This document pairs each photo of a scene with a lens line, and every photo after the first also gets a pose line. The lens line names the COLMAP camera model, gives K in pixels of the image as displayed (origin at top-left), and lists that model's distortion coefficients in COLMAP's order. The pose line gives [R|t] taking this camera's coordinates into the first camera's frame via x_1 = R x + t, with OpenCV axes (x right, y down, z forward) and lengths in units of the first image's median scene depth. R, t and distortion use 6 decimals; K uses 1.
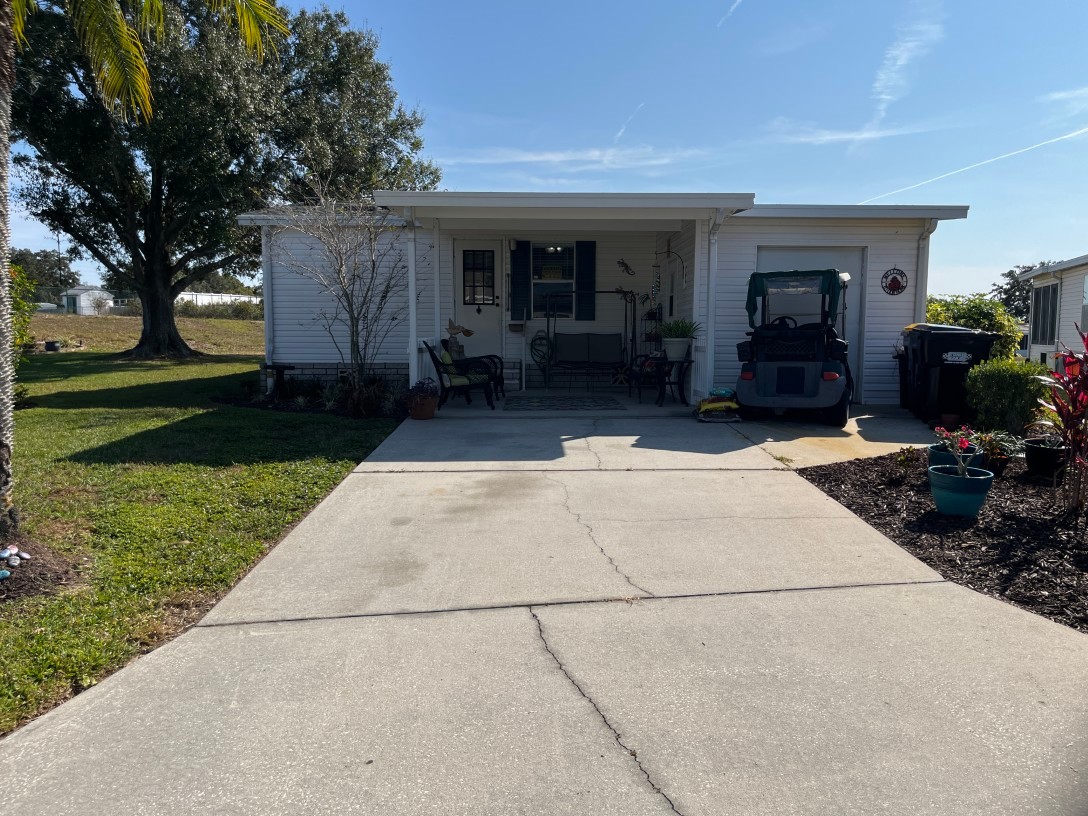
lens RADIAL K [[827.2, 0, 553.8], [0, 827.2, 414.0], [0, 0, 1]] dist [0.056729, -0.083260]
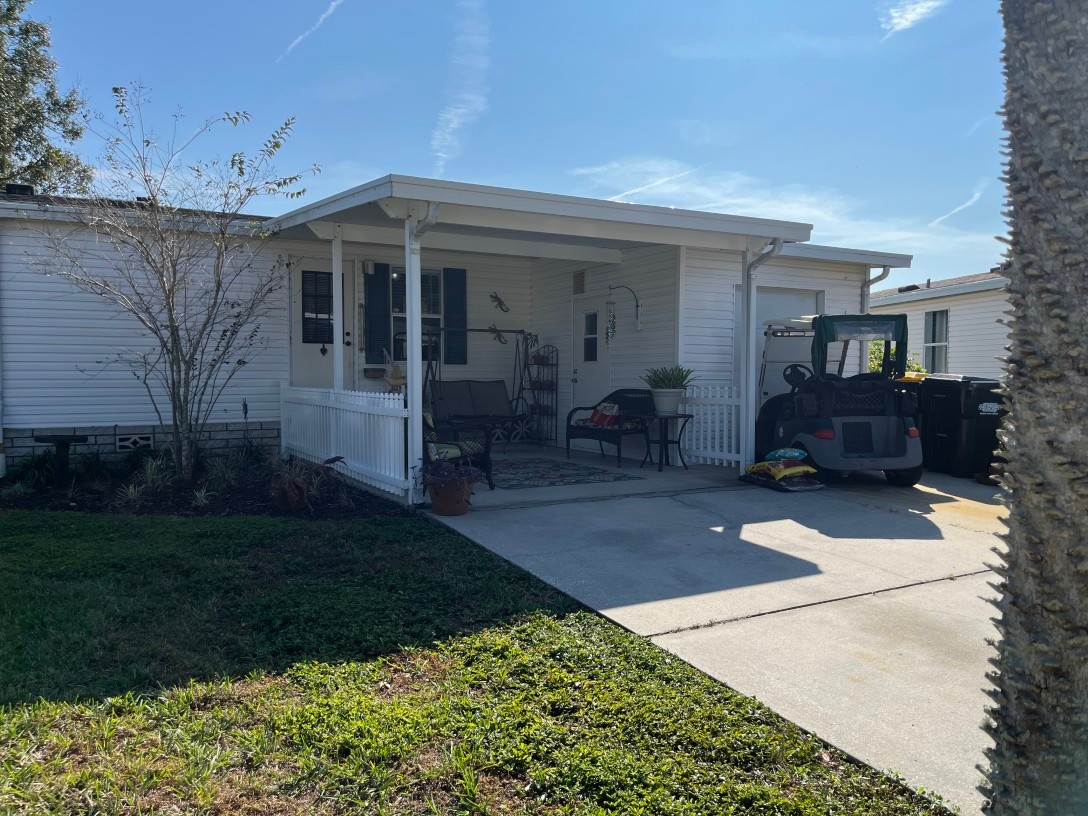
lens RADIAL K [[827.2, 0, 546.4], [0, 827.2, 408.3], [0, 0, 1]] dist [0.056729, -0.083260]
pose [[0.885546, -0.021729, 0.464043, -0.349746], [0.045731, 0.998131, -0.040531, -0.042840], [-0.462296, 0.057113, 0.884885, 0.311114]]
